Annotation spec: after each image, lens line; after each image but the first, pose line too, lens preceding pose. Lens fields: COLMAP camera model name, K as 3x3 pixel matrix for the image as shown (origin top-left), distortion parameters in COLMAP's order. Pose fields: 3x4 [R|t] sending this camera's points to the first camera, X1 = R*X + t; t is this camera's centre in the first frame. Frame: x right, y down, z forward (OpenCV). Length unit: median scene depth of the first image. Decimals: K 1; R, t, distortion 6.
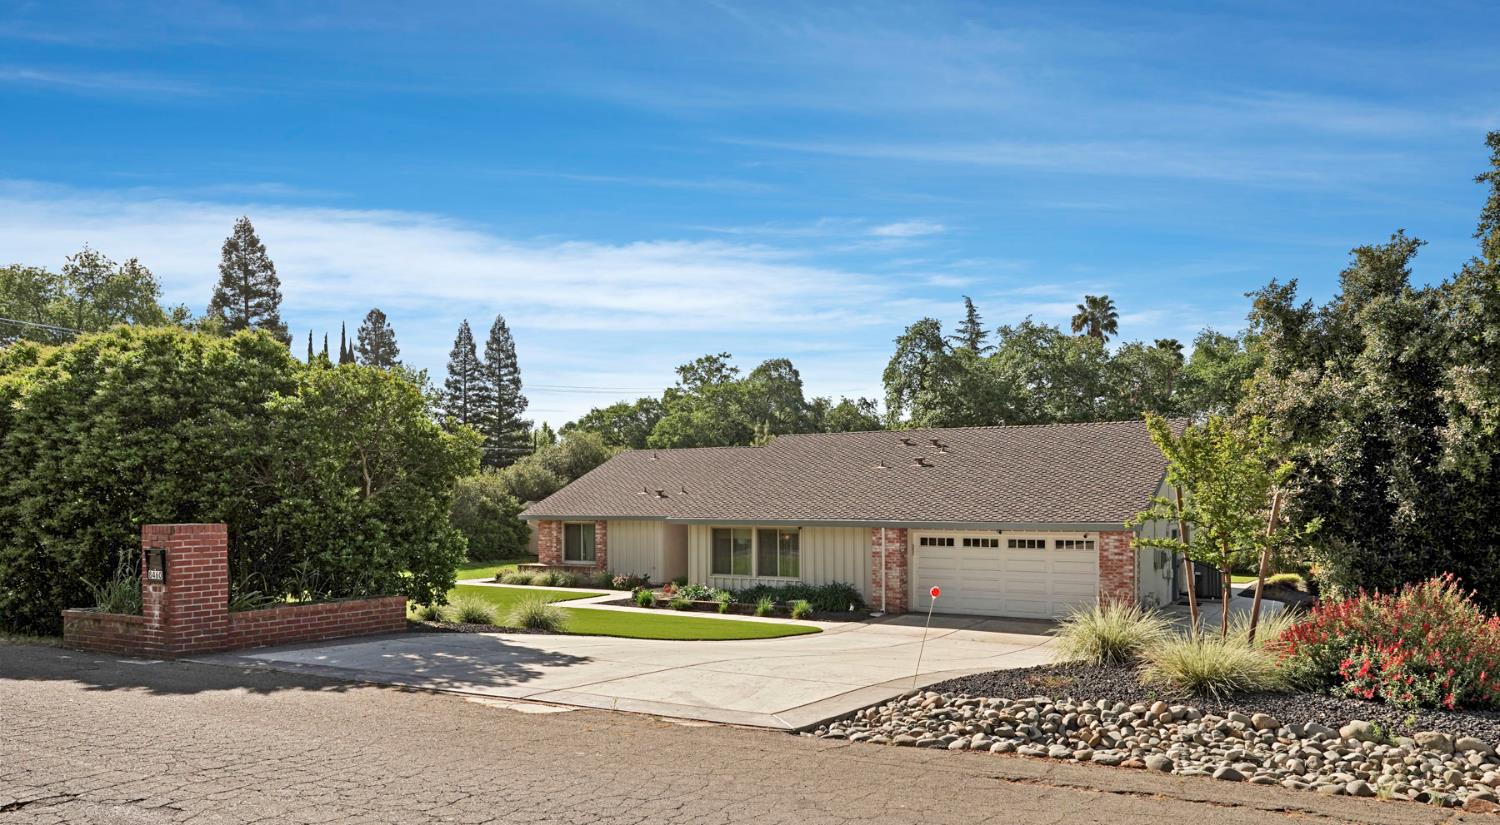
lens RADIAL K [[1046.4, 0, 727.2], [0, 1046.4, 487.7], [0, 0, 1]] dist [-0.006263, 0.009645]
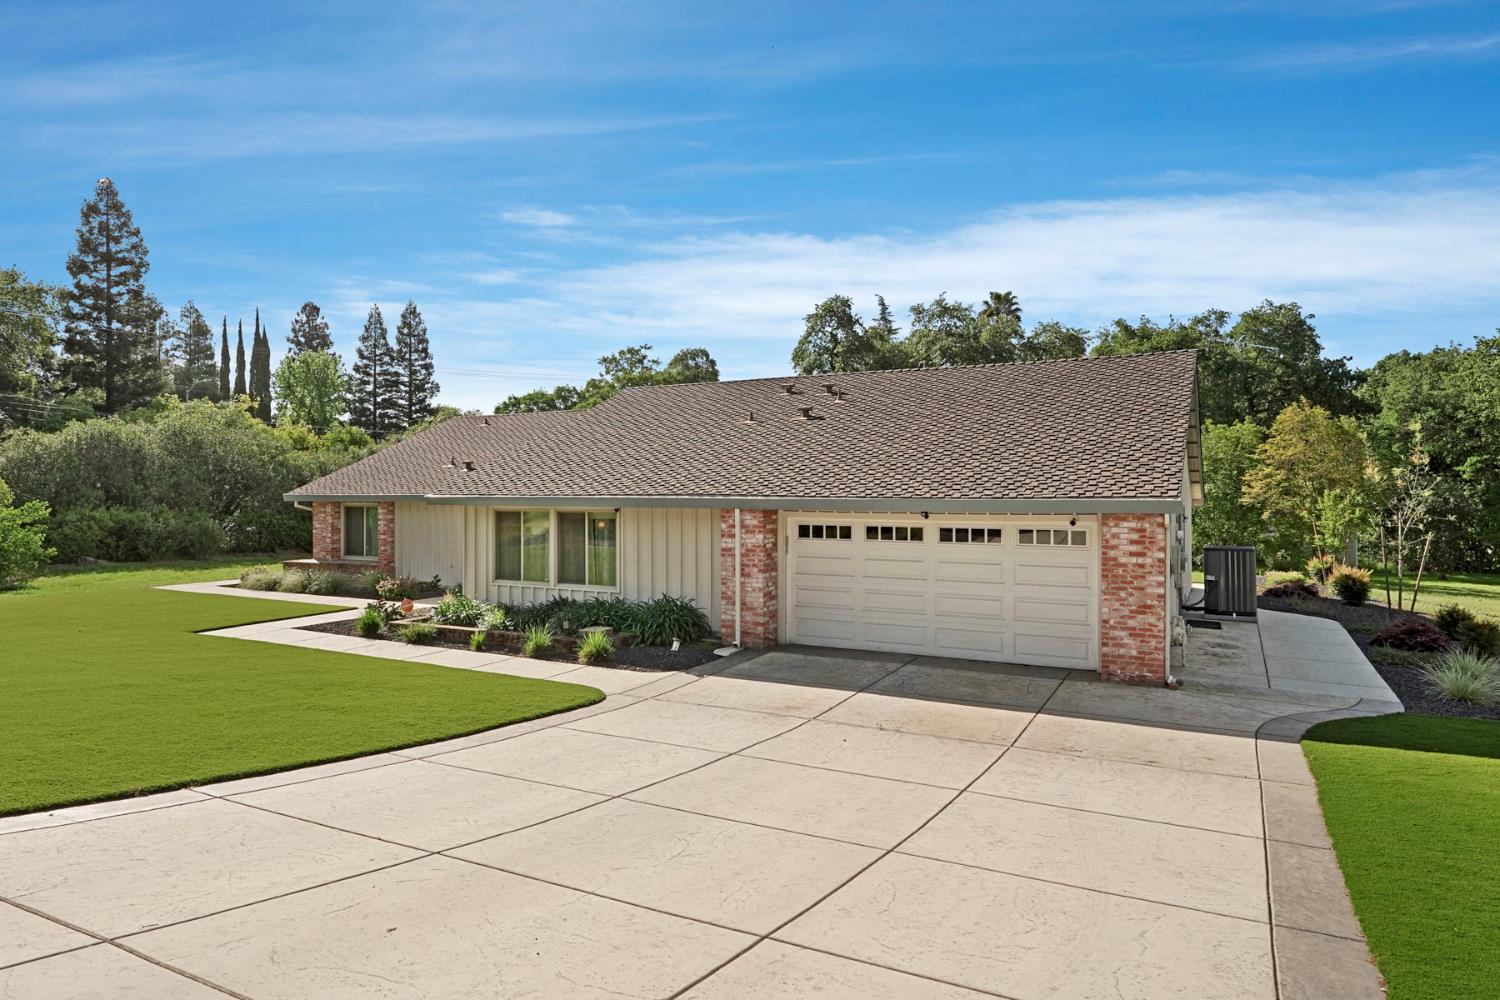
lens RADIAL K [[936.9, 0, 720.3], [0, 936.9, 463.5], [0, 0, 1]] dist [-0.002086, -0.006319]
pose [[0.998434, 0.003007, 0.055859, 0.037815], [-0.002016, 0.999840, -0.017790, 0.007504], [-0.055903, 0.017650, 0.998280, 0.157430]]
